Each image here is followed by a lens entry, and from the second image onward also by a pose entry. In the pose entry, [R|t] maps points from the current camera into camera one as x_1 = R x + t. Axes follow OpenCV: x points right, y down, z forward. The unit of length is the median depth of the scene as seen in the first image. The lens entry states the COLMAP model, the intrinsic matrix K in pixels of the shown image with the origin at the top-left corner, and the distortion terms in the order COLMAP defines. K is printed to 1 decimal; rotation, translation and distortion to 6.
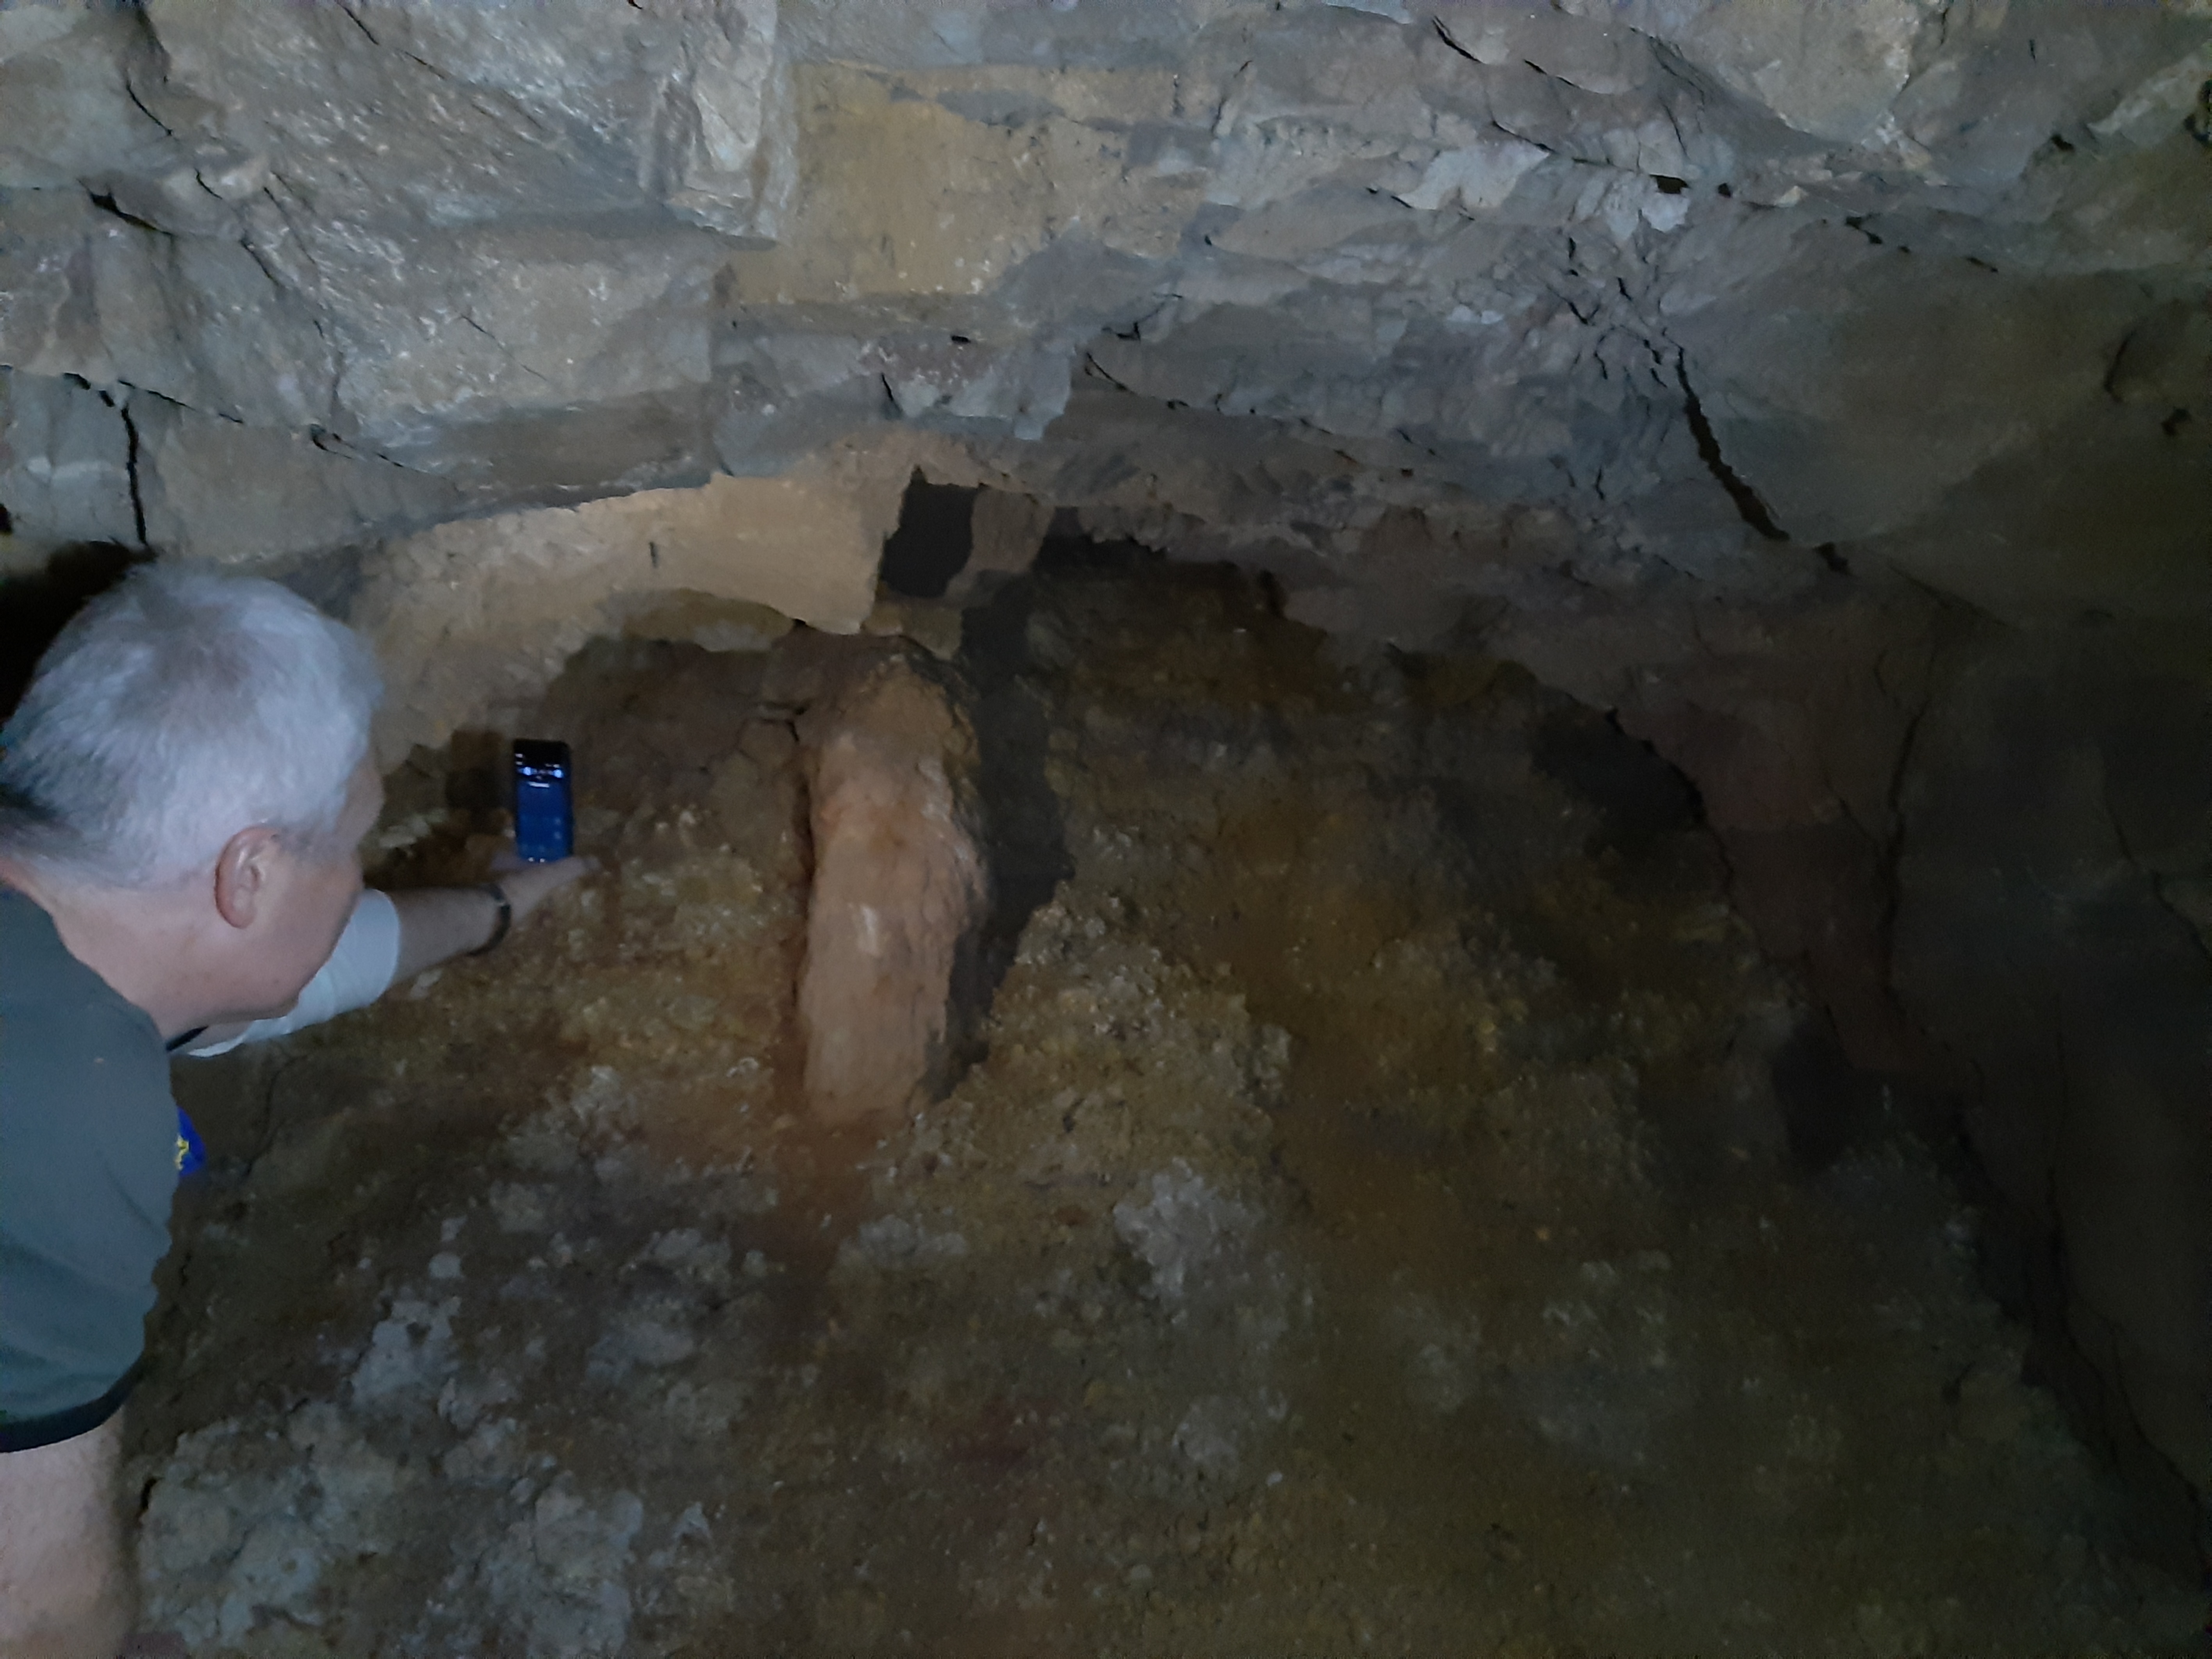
lens RADIAL K [[1723.7, 0, 1106.0], [0, 1723.7, 829.5], [0, 0, 1]] dist [0.073980, -0.135478]
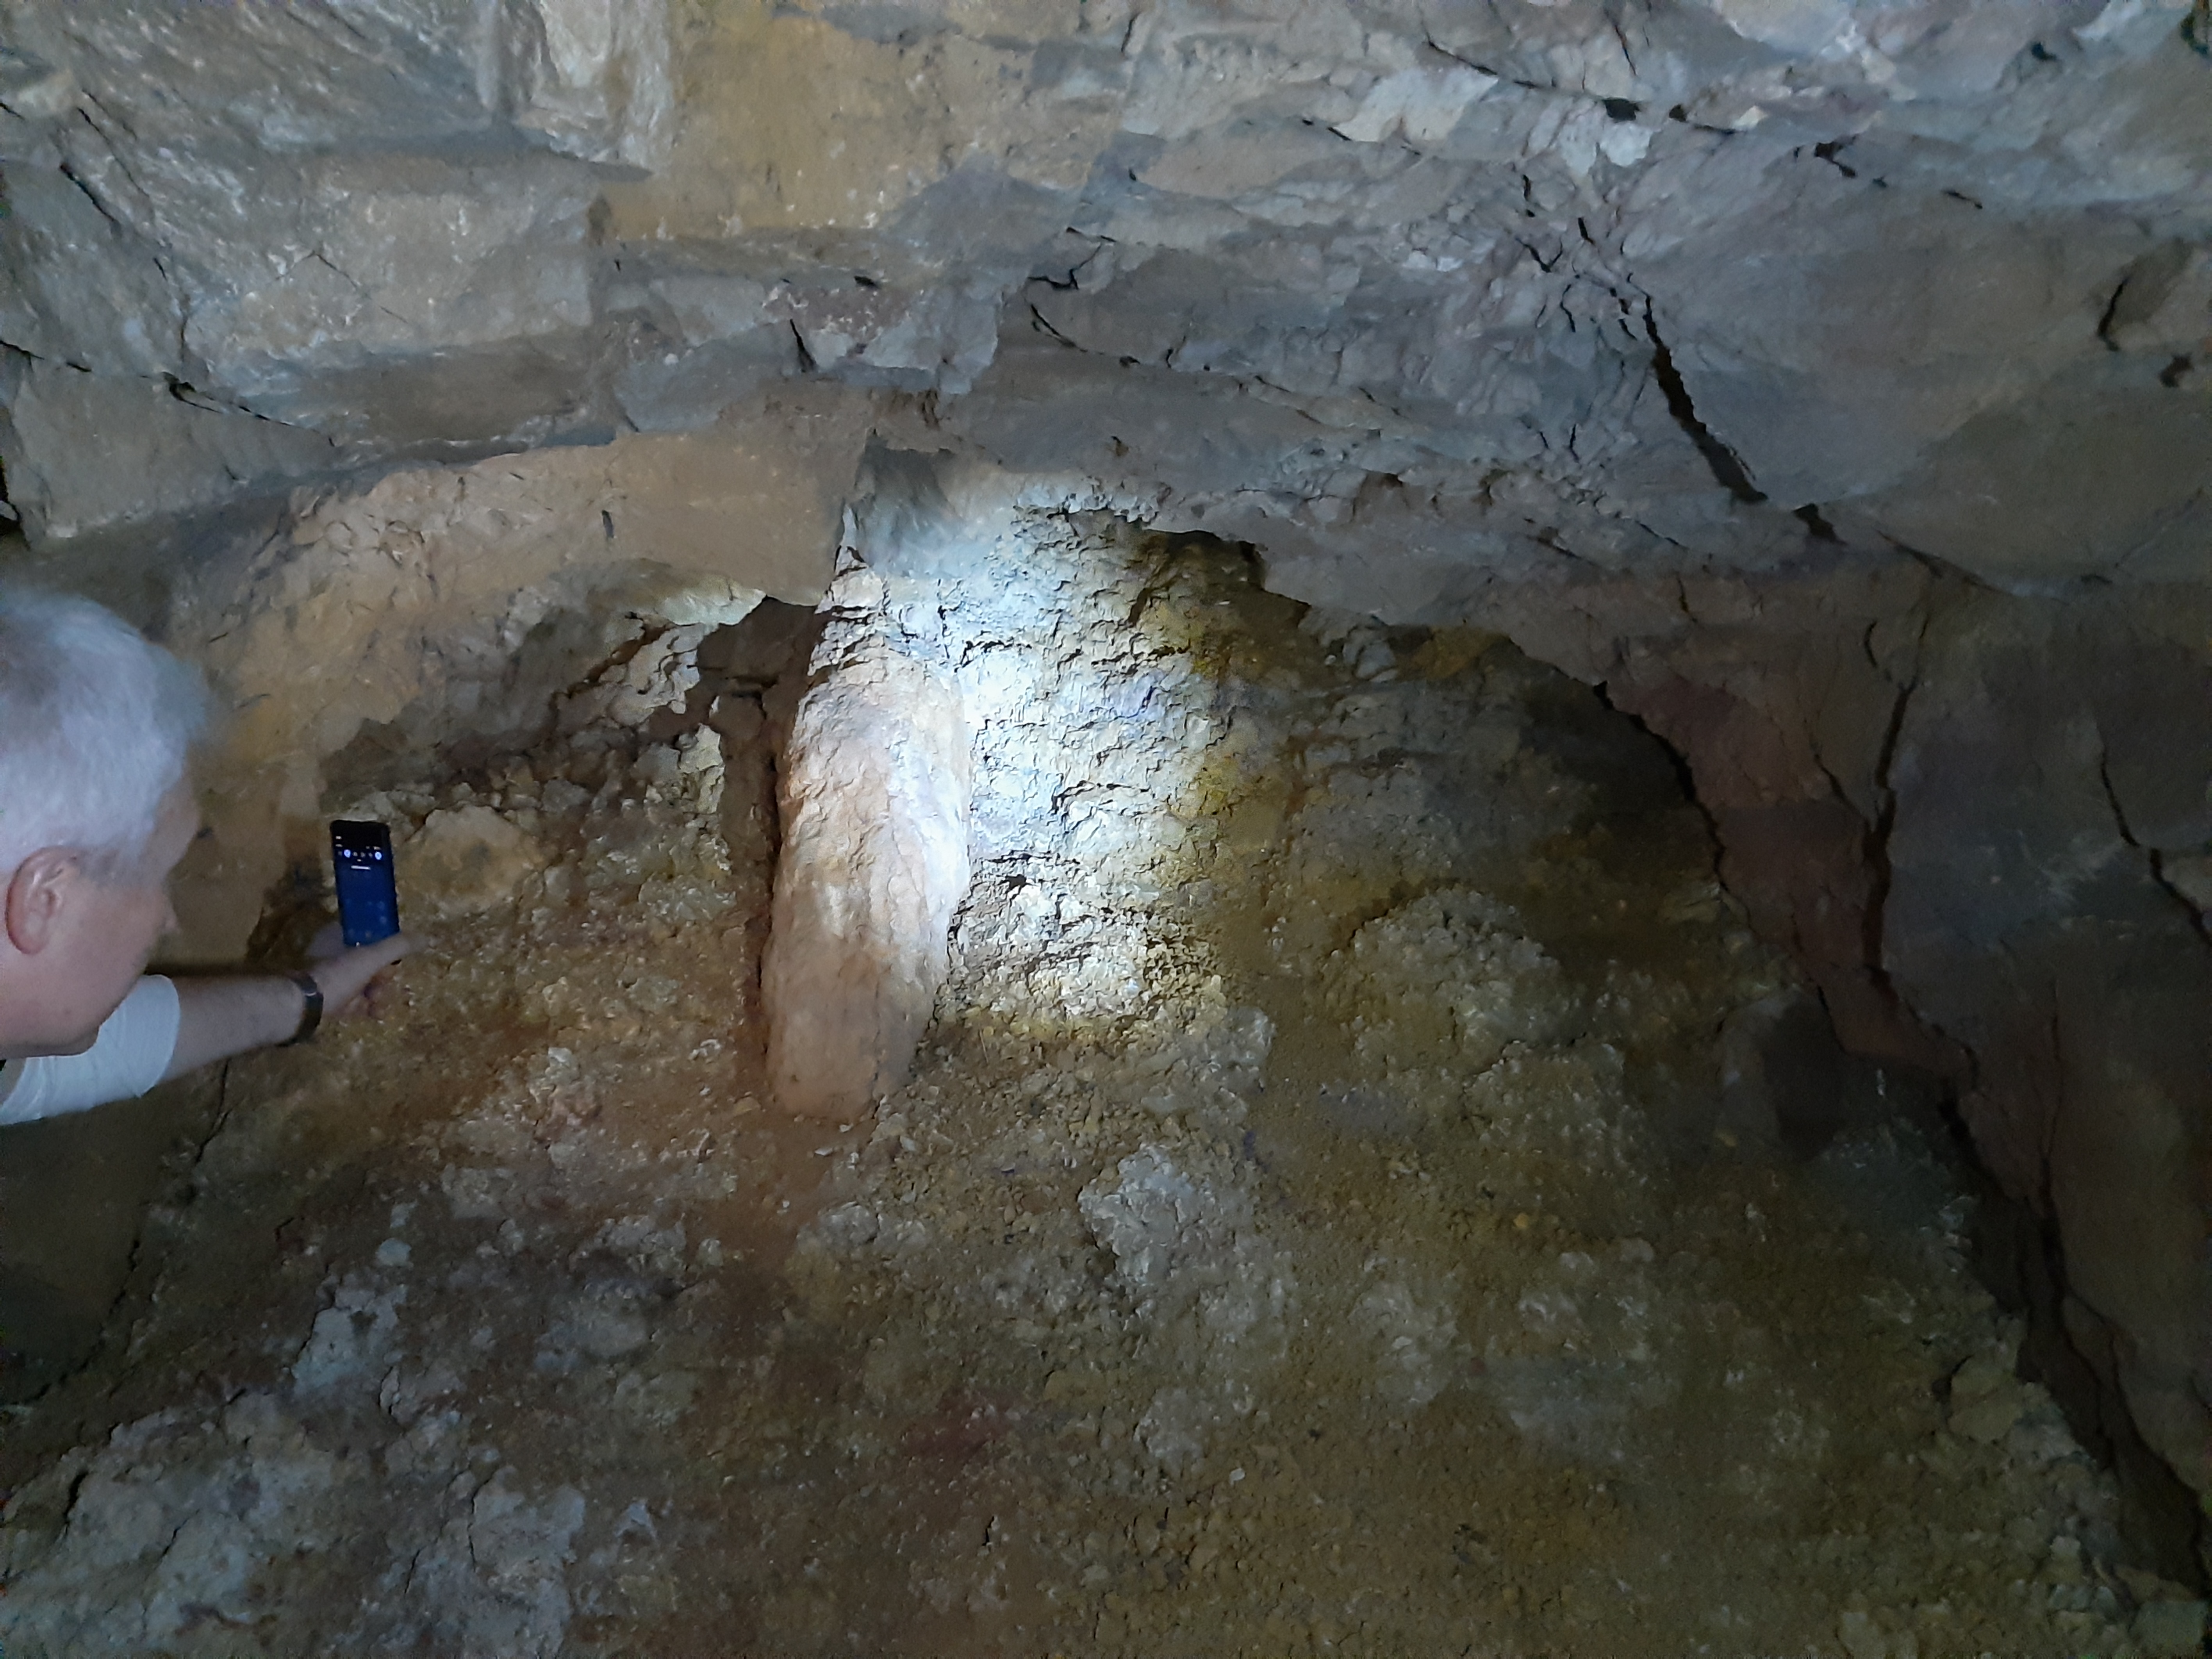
lens RADIAL K [[1717.3, 0, 1099.5], [0, 1717.3, 825.3], [0, 0, 1]] dist [0.061678, -0.102857]
pose [[0.999942, 0.000196, -0.010811, 0.031762], [-0.000076, 0.999939, 0.011044, 0.000098], [0.010813, -0.011042, 0.999881, 0.040620]]
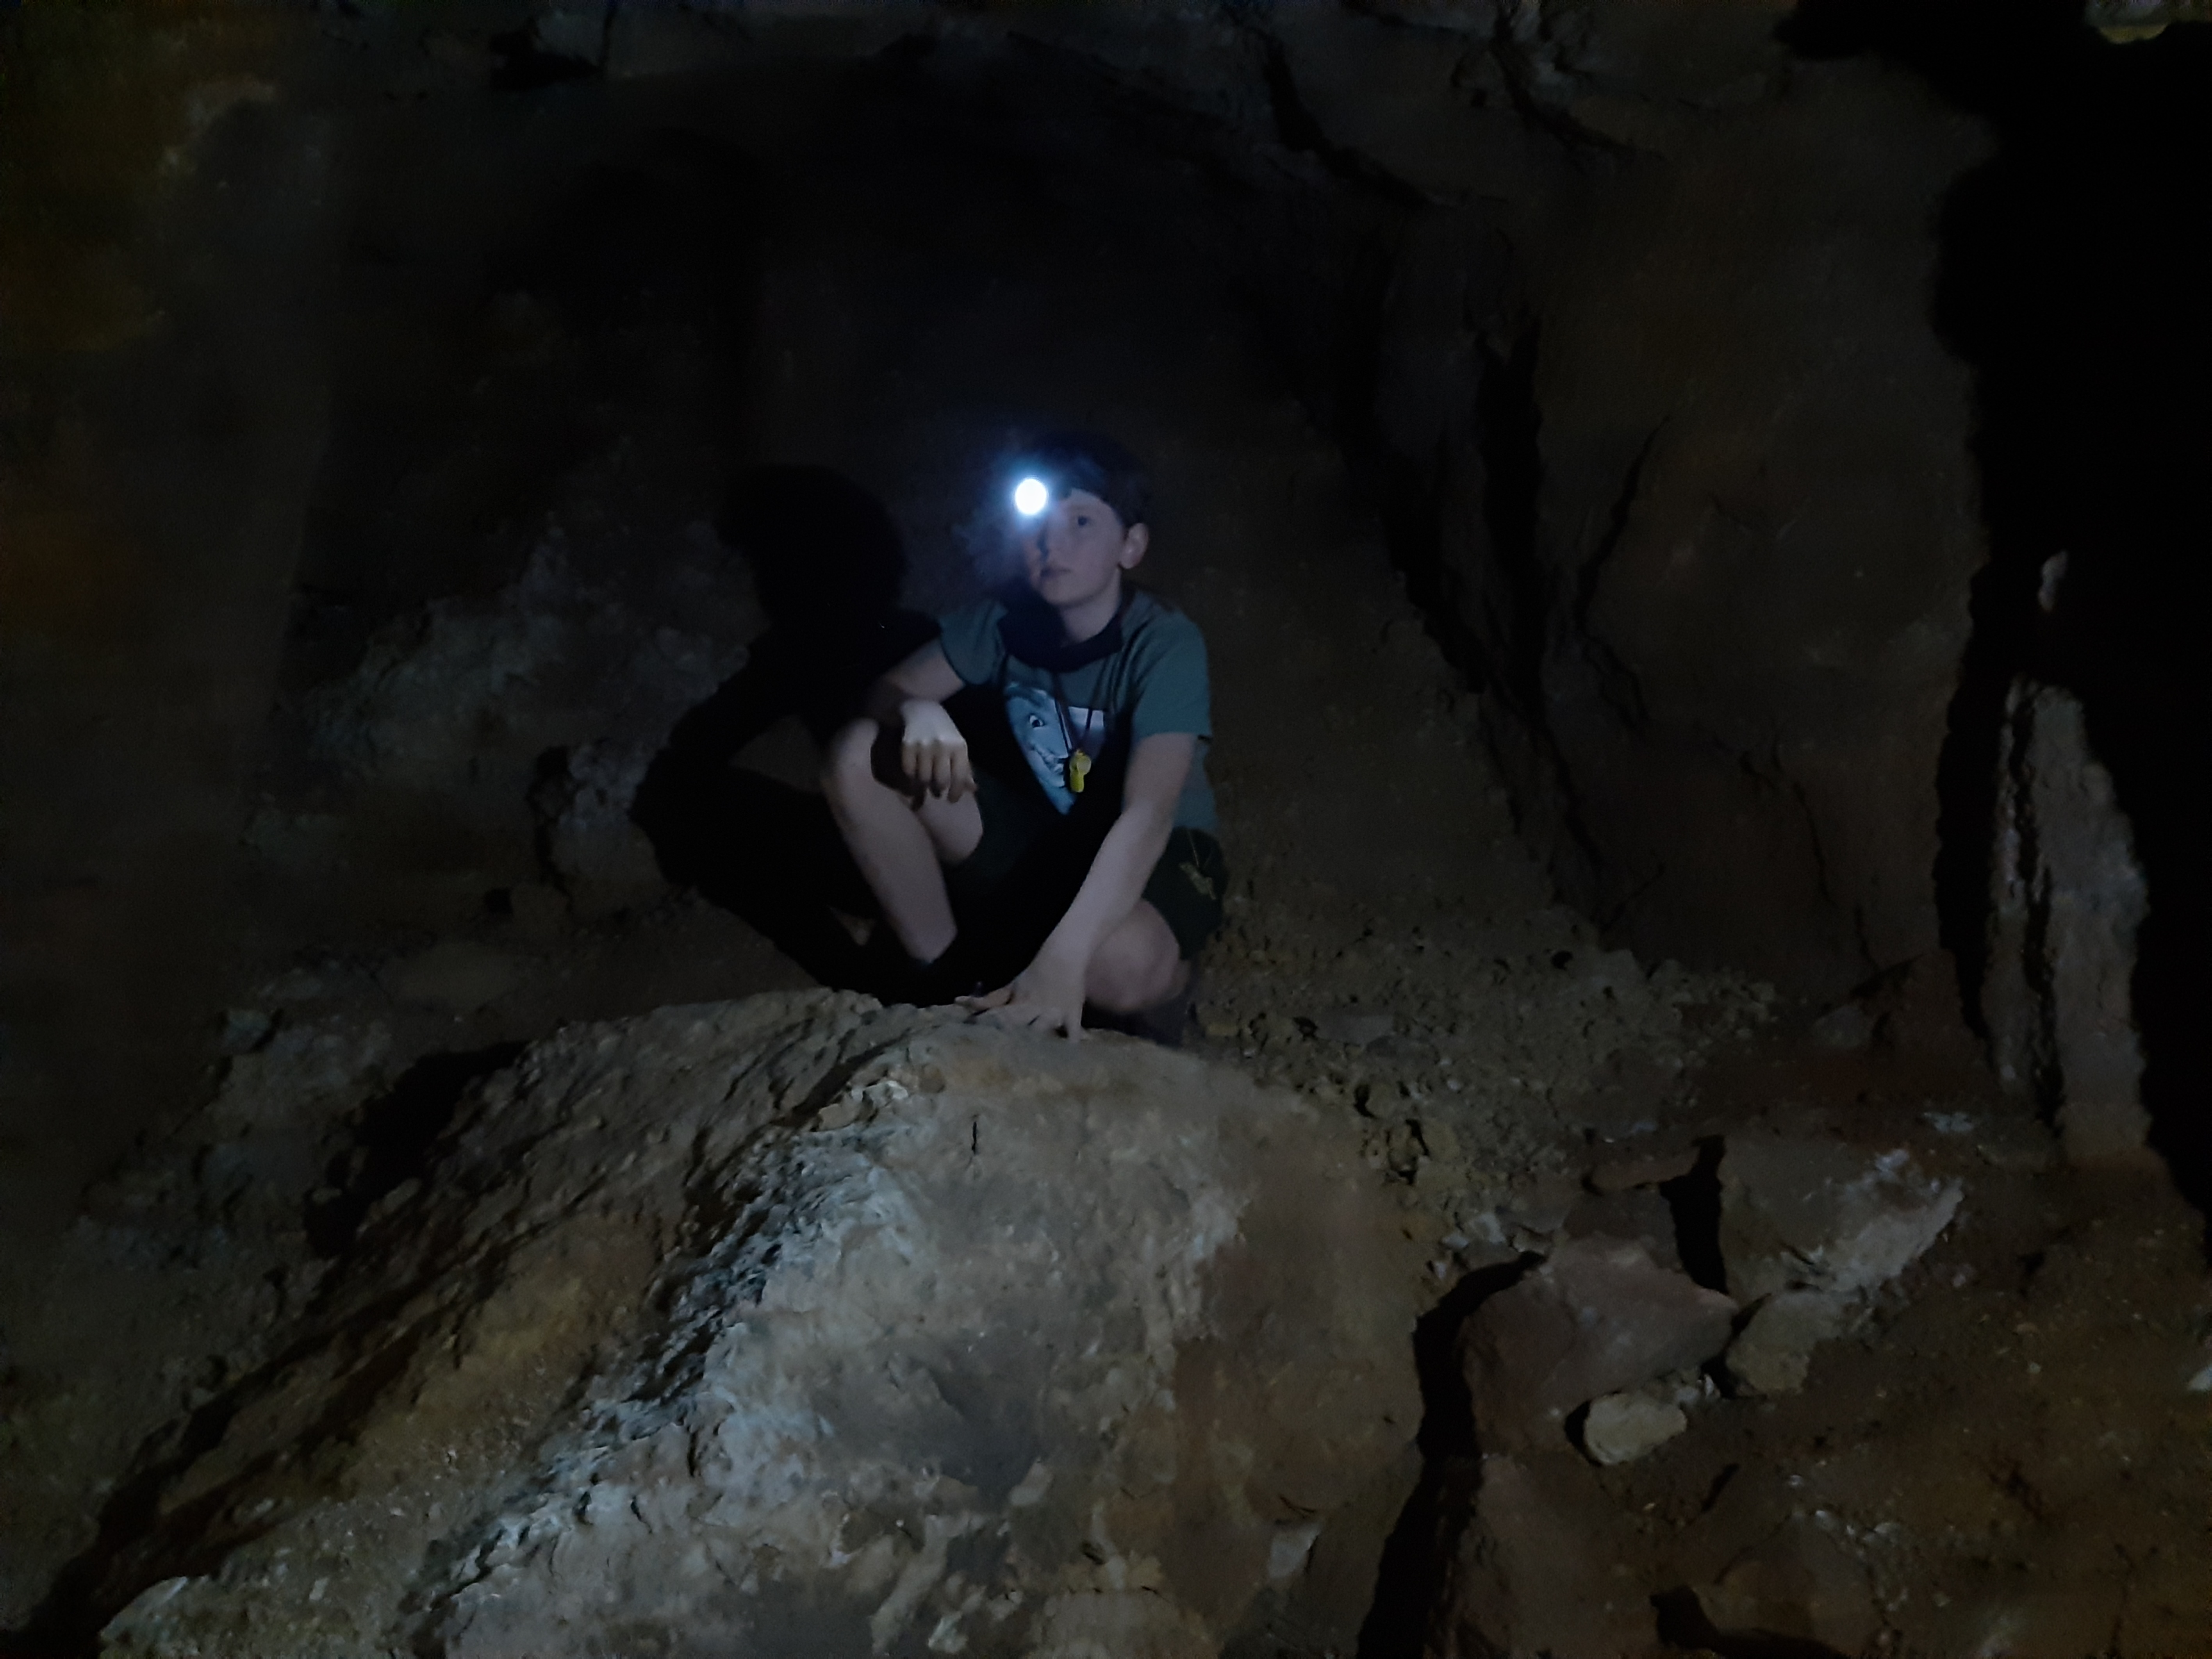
lens RADIAL K [[1730.1, 0, 1108.3], [0, 1730.1, 821.0], [0, 0, 1]] dist [0.070600, -0.130487]
pose [[0.977144, 0.015997, 0.211976, -0.245431], [-0.054866, 0.982358, 0.178783, 0.226355], [-0.205376, -0.186327, 0.960783, -0.923175]]
